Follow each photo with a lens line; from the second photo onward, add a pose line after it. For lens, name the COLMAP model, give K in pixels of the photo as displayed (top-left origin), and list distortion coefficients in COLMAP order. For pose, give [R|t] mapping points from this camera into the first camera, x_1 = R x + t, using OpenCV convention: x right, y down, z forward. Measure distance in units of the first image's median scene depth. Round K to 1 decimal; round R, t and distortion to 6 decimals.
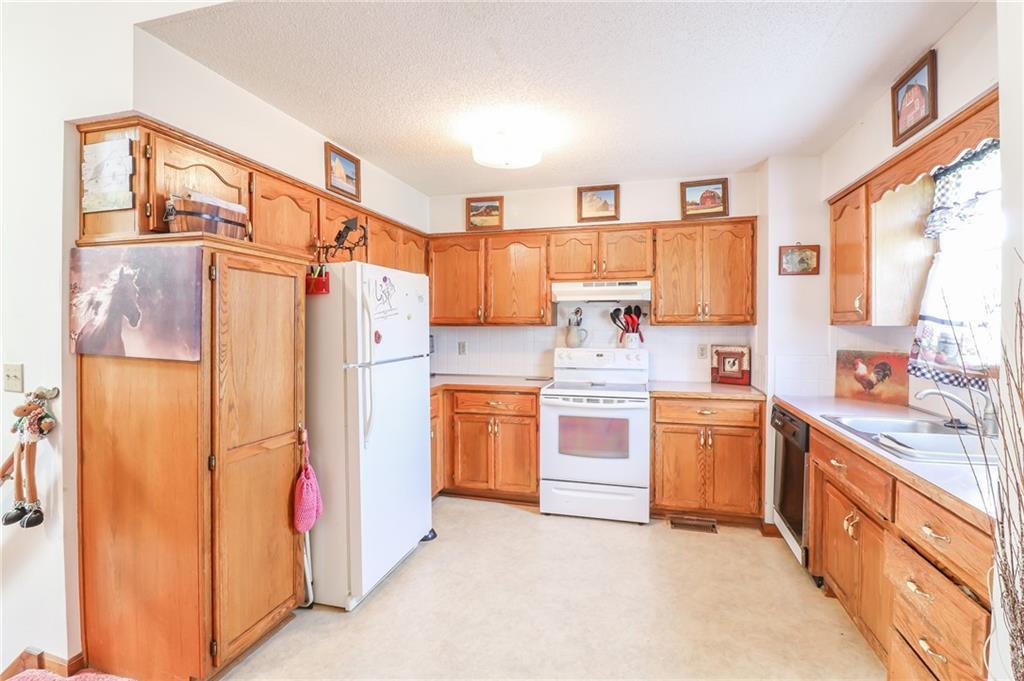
lens RADIAL K [[475.3, 0, 512.2], [0, 475.3, 332.5], [0, 0, 1]] dist [-0.001365, -0.010914]
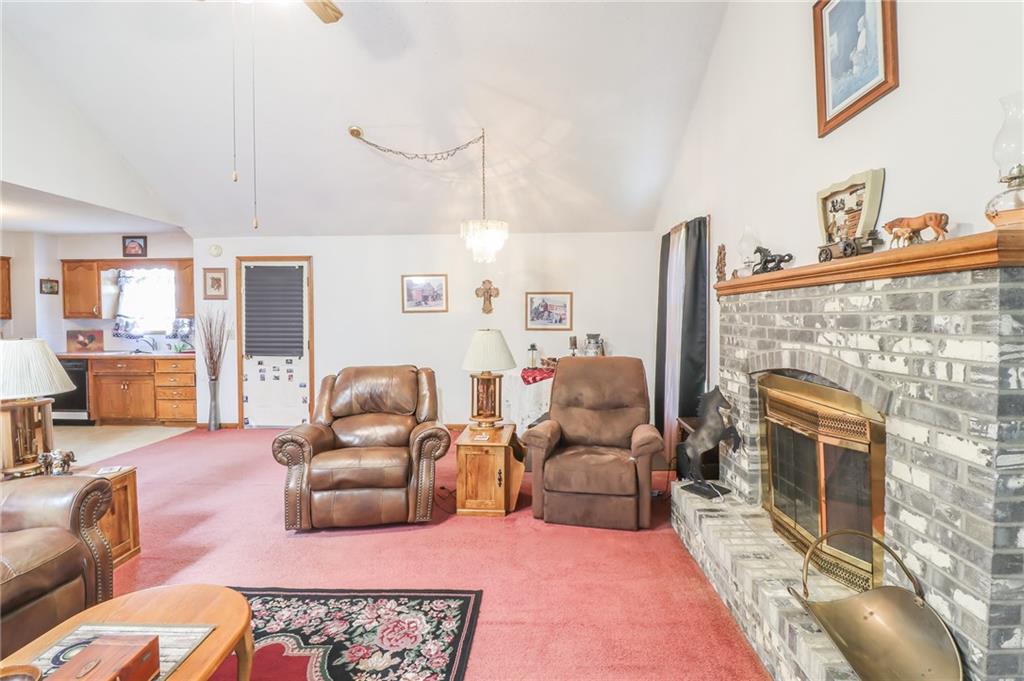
lens RADIAL K [[475.3, 0, 516.7], [0, 475.3, 327.6], [0, 0, 1]] dist [-0.001365, -0.010914]
pose [[-0.233073, -0.026620, 0.972095, -2.344902], [0.022226, 0.999218, 0.032692, 0.000363], [-0.972205, 0.029225, -0.232299, -0.603856]]
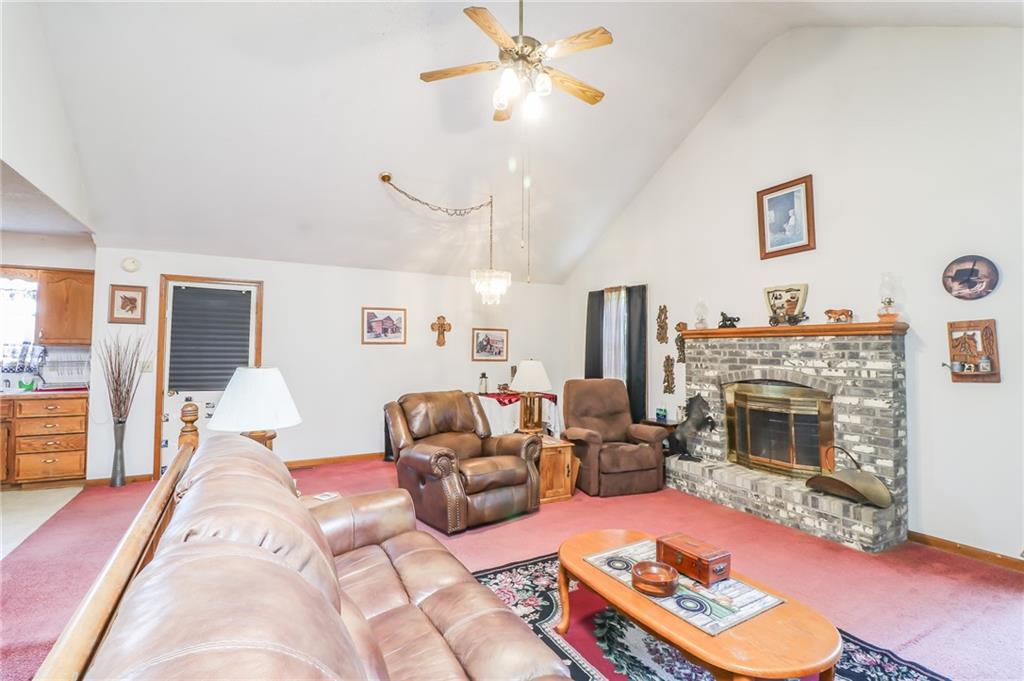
lens RADIAL K [[475.3, 0, 522.8], [0, 475.3, 330.2], [0, 0, 1]] dist [-0.001365, -0.010914]
pose [[-0.707055, 0.018789, 0.706909, -2.193613], [0.001903, 0.999694, -0.024667, -0.018176], [-0.707156, -0.016096, -0.706874, 0.573744]]
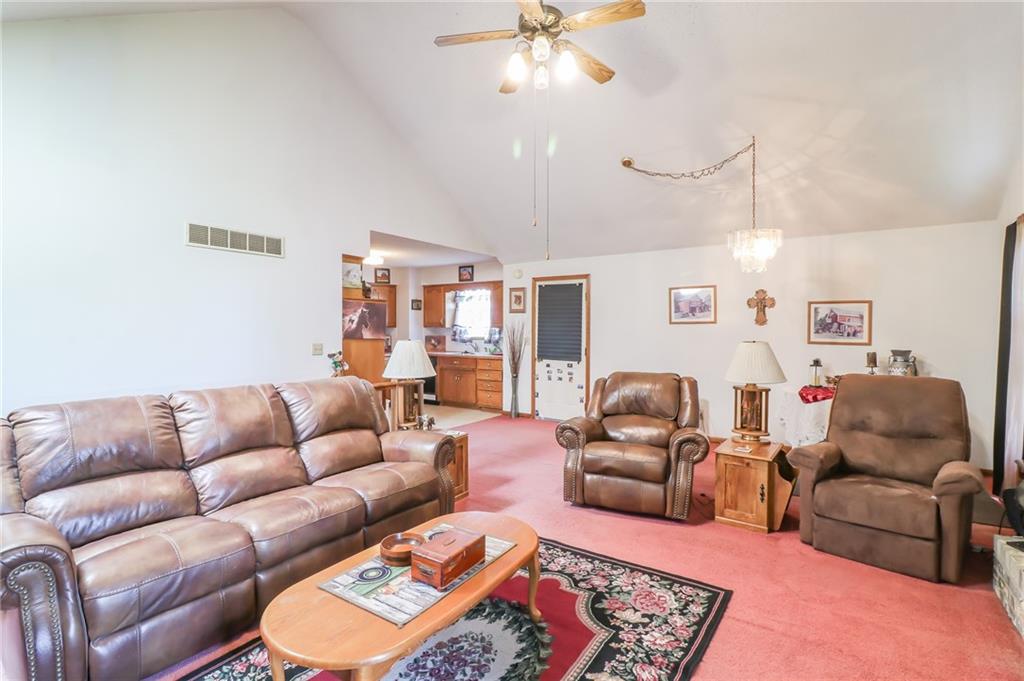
lens RADIAL K [[475.3, 0, 516.9], [0, 475.3, 329.2], [0, 0, 1]] dist [-0.001365, -0.010914]
pose [[0.320521, -0.006936, 0.947216, -2.501763], [0.016385, 0.999864, 0.001777, 0.001231], [-0.947100, 0.014951, 0.320591, -0.642683]]
